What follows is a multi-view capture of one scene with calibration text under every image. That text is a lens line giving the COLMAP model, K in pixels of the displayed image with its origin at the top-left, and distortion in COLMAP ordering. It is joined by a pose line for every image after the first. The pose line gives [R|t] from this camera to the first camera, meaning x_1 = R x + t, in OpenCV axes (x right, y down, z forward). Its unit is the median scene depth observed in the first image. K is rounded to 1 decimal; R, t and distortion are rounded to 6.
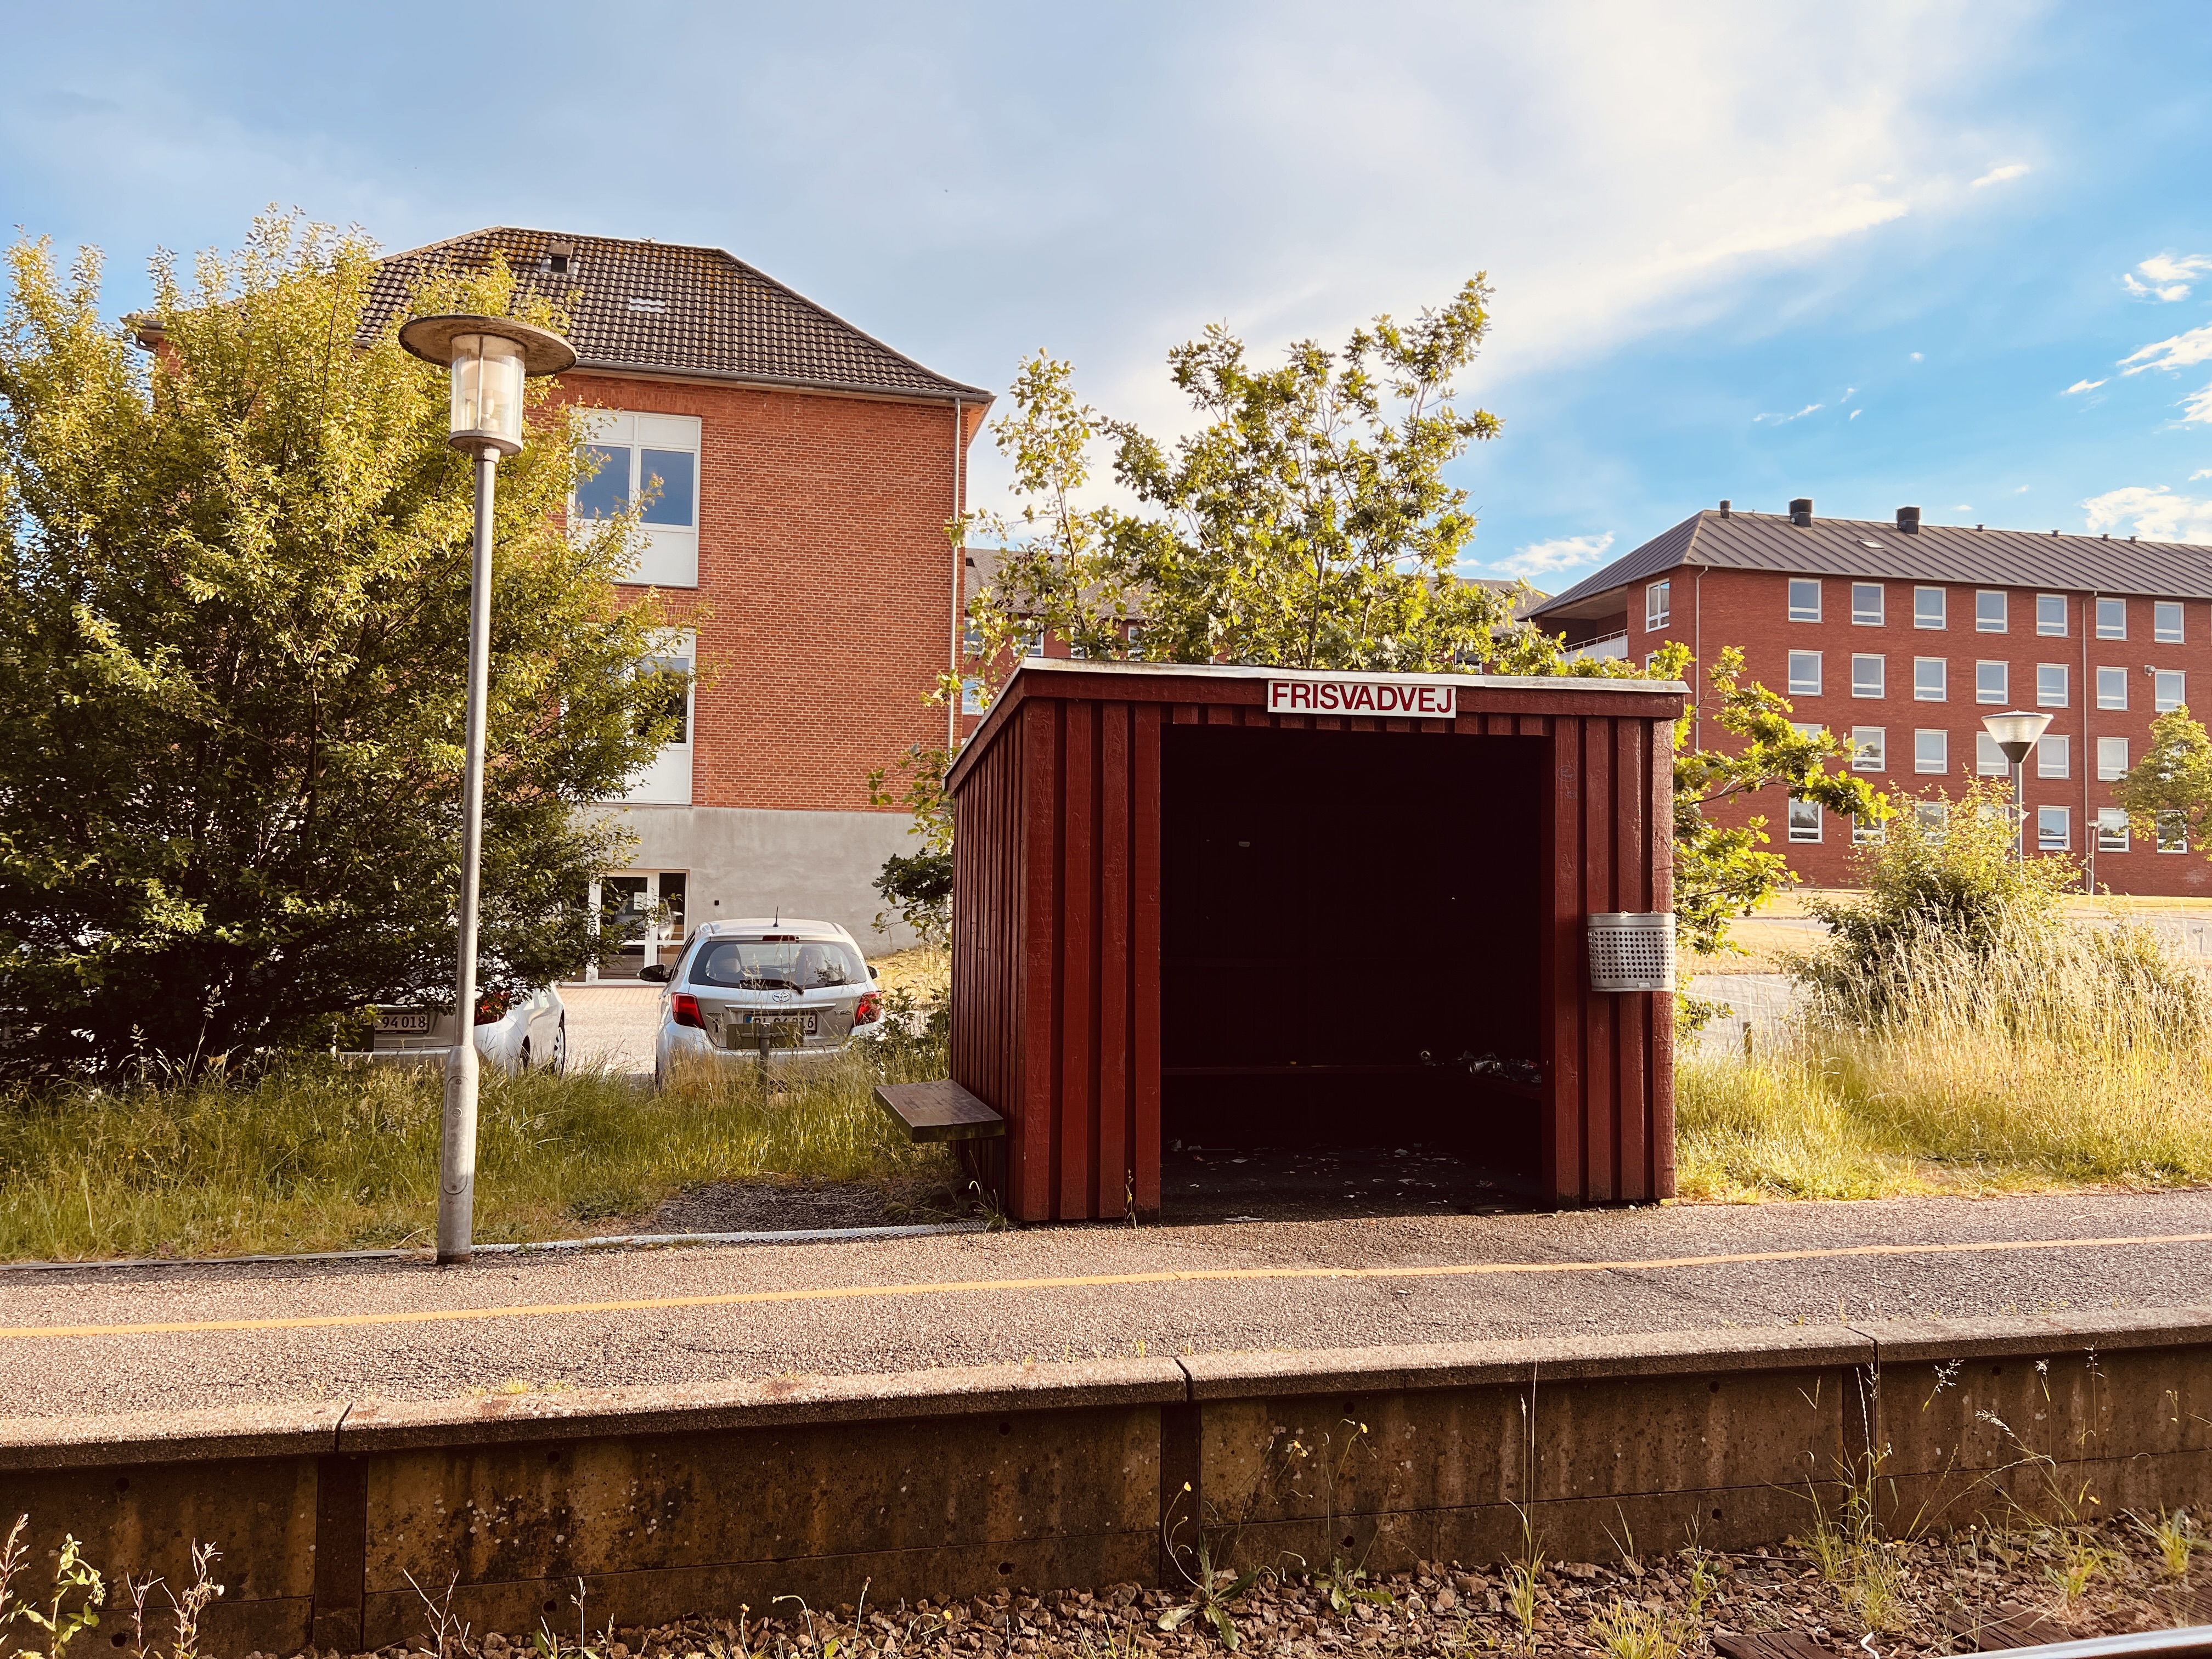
lens RADIAL K [[1700.6, 0, 1099.6], [0, 1700.6, 815.2], [0, 0, 1]] dist [0.073152, -0.074320]
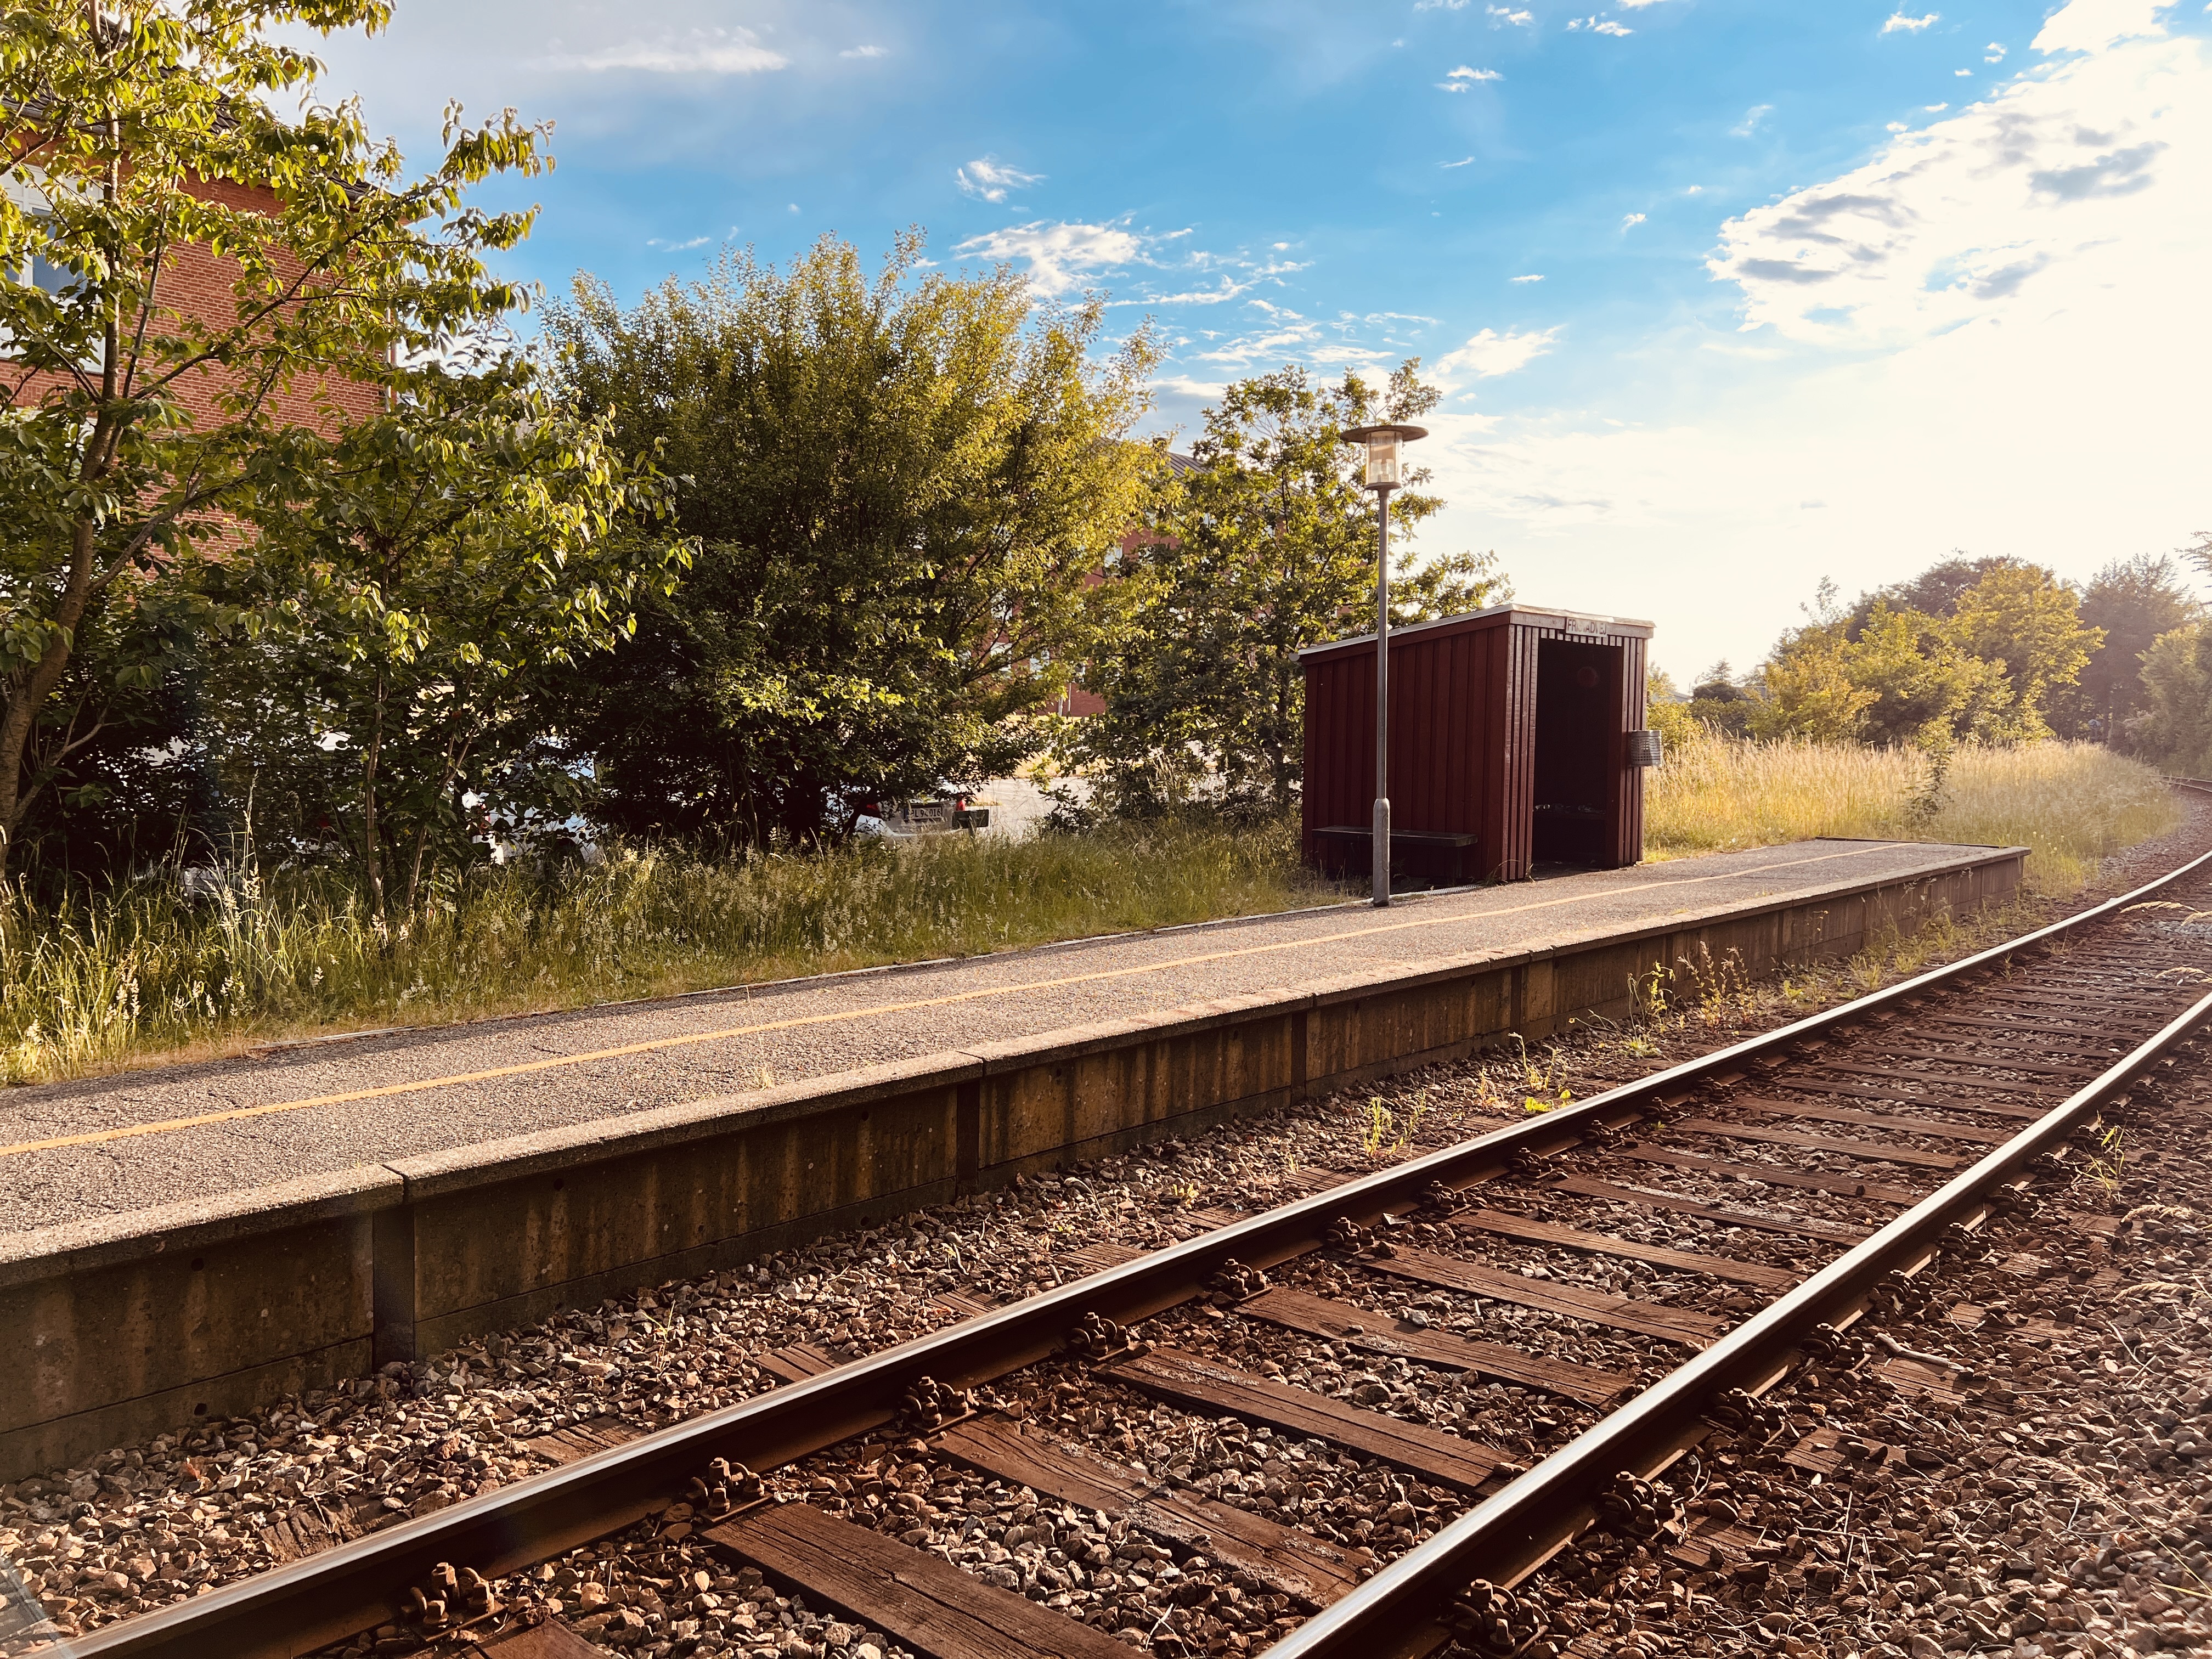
lens RADIAL K [[1700.6, 0, 1103.4], [0, 1700.6, 813.4], [0, 0, 1]] dist [0.073152, -0.074320]
pose [[0.799465, -0.032249, 0.599847, -0.439297], [-0.032583, 0.994760, 0.096907, -0.004495], [-0.599829, -0.097018, 0.794225, -0.082536]]
